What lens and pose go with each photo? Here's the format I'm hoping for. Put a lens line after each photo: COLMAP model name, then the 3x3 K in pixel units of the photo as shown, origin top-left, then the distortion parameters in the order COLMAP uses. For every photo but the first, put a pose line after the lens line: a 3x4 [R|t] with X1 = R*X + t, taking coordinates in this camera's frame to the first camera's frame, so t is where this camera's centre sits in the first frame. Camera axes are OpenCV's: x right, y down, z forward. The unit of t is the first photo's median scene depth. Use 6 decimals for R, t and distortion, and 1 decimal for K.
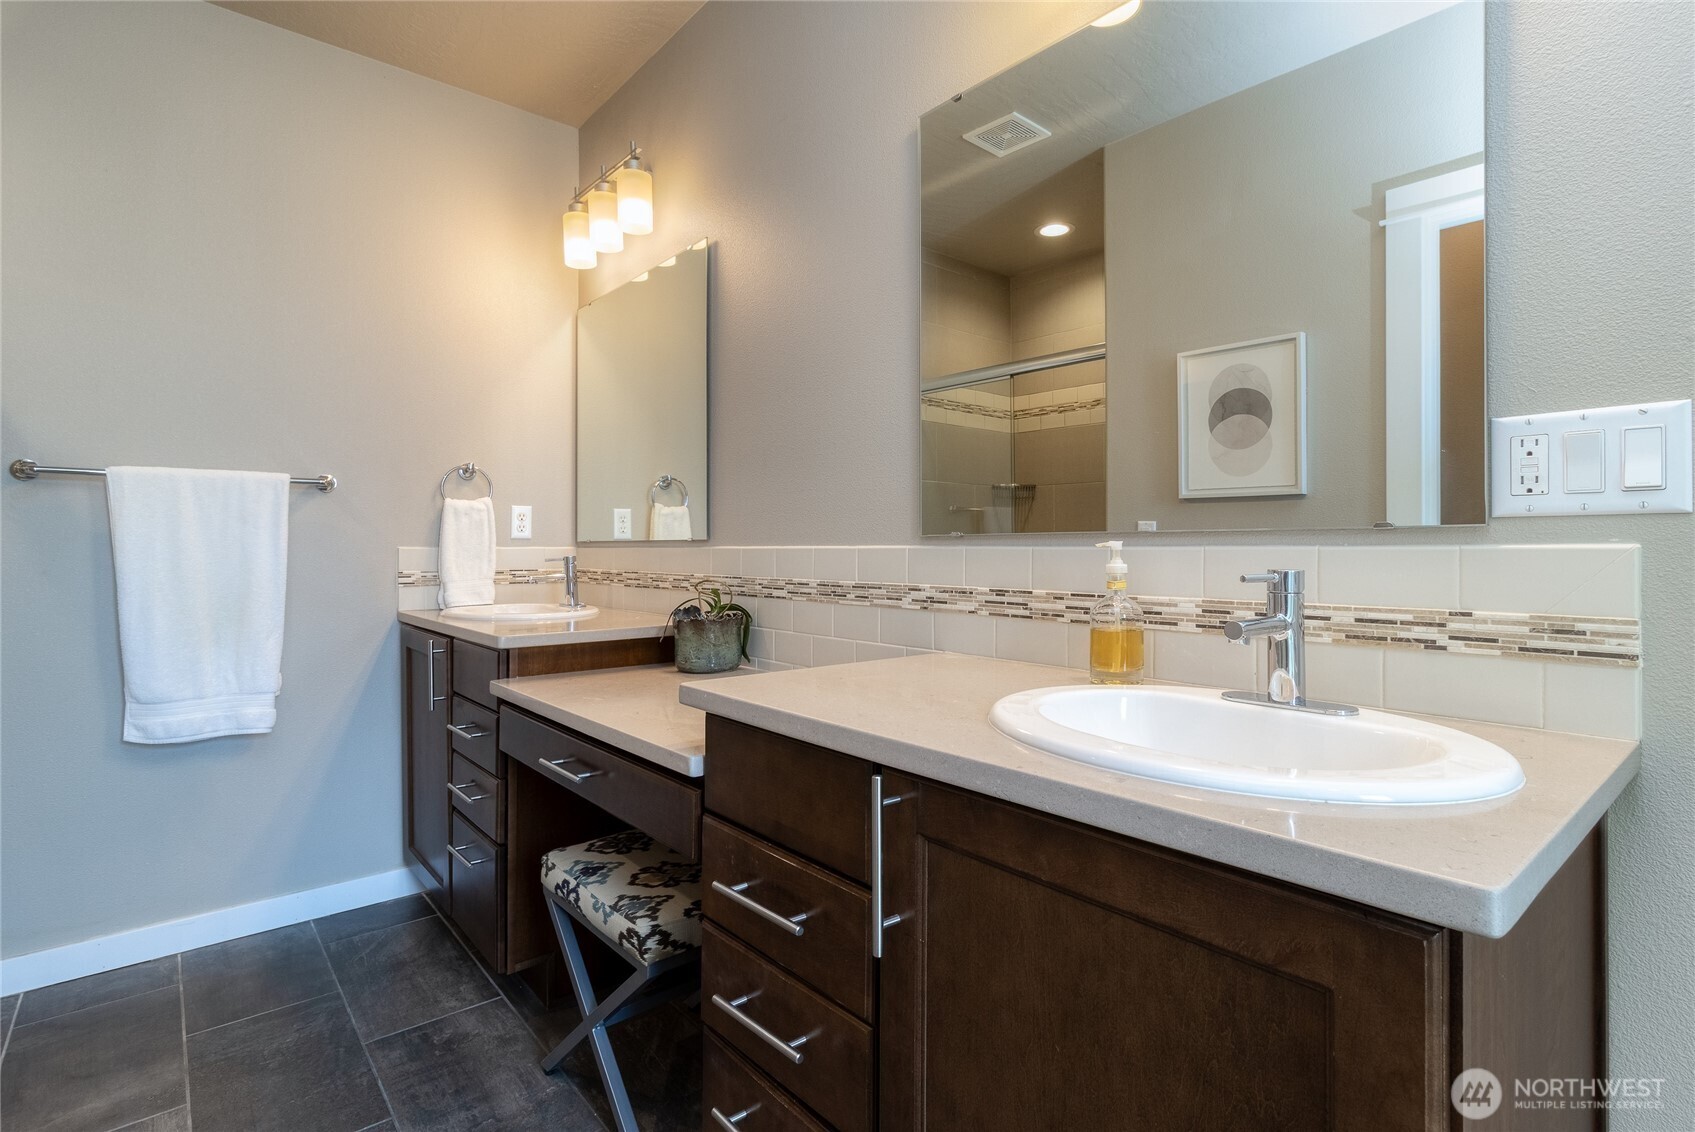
lens RADIAL K [[818.1, 0, 860.9], [0, 818.1, 537.8], [0, 0, 1]] dist [0.001131, 0.002786]
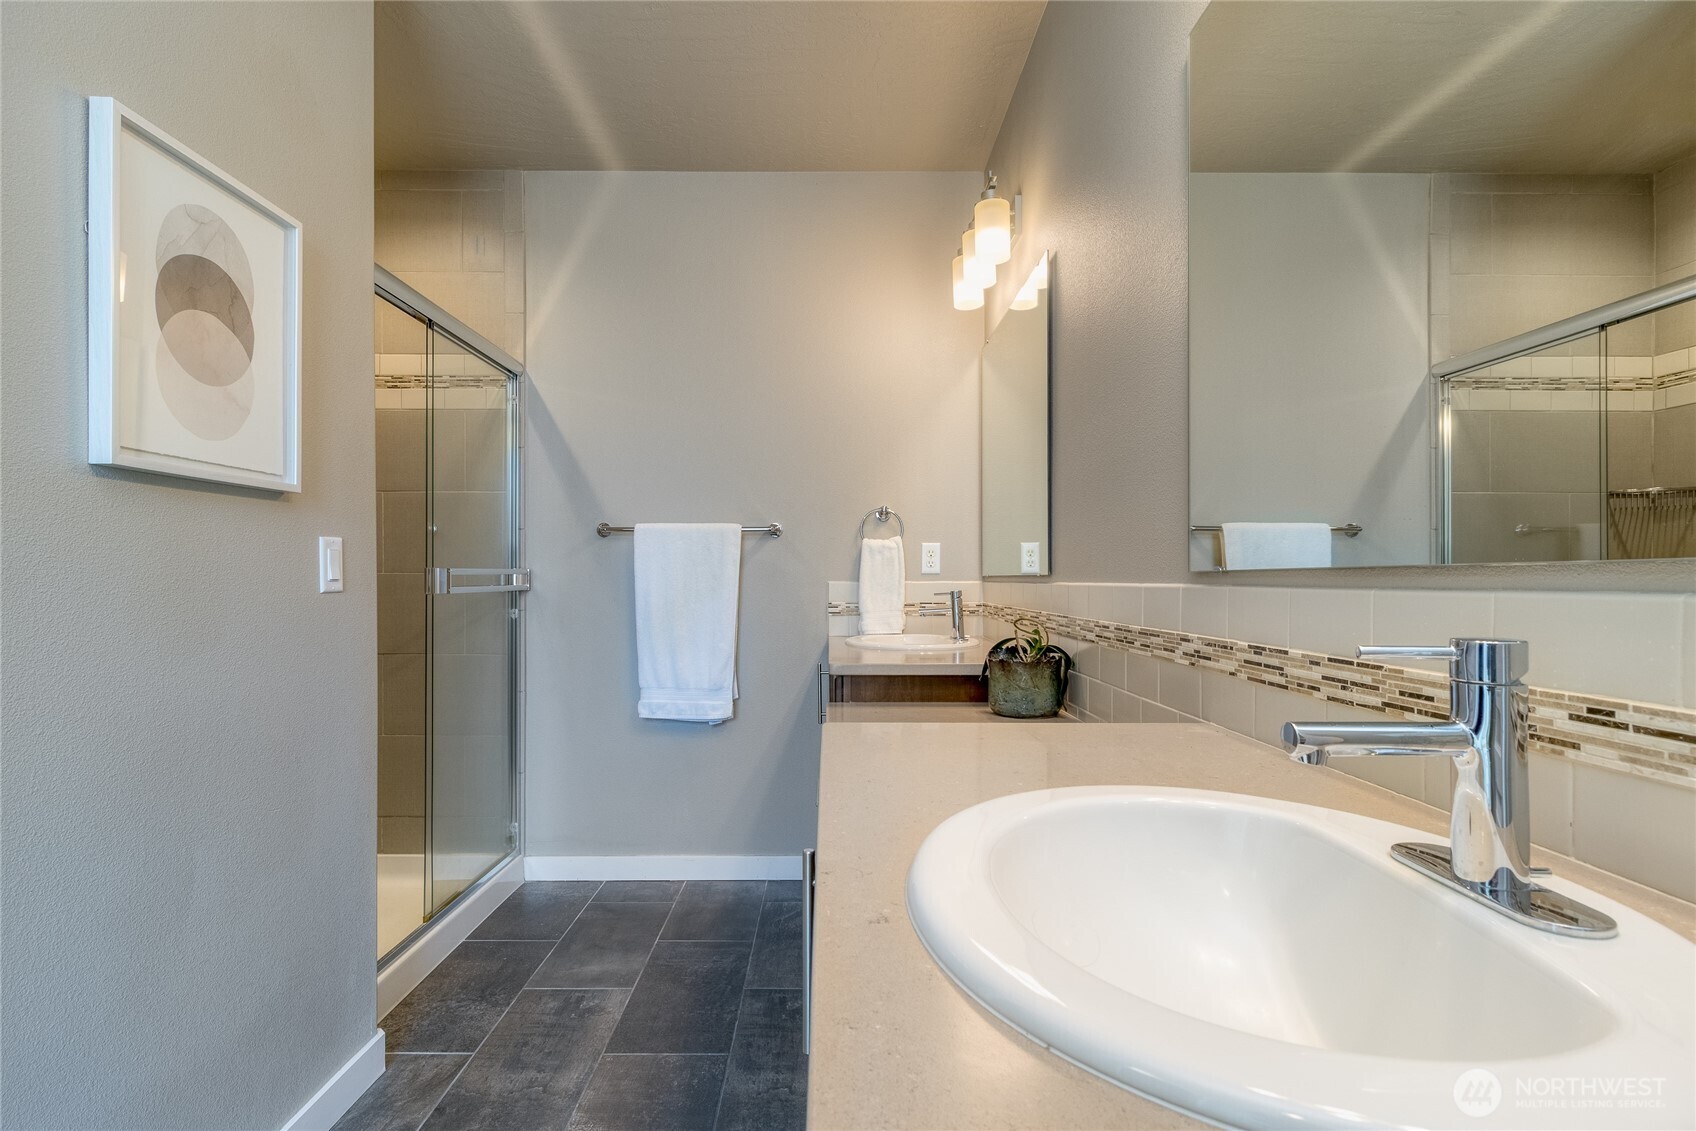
lens RADIAL K [[818.6, 0, 847.9], [0, 818.6, 579.1], [0, 0, 1]] dist [0.001131, 0.002786]
pose [[0.766263, 0.000639, -0.642526, 0.246010], [0.007572, 0.999921, 0.010024, -0.004440], [0.642482, -0.012546, 0.766198, 0.140470]]
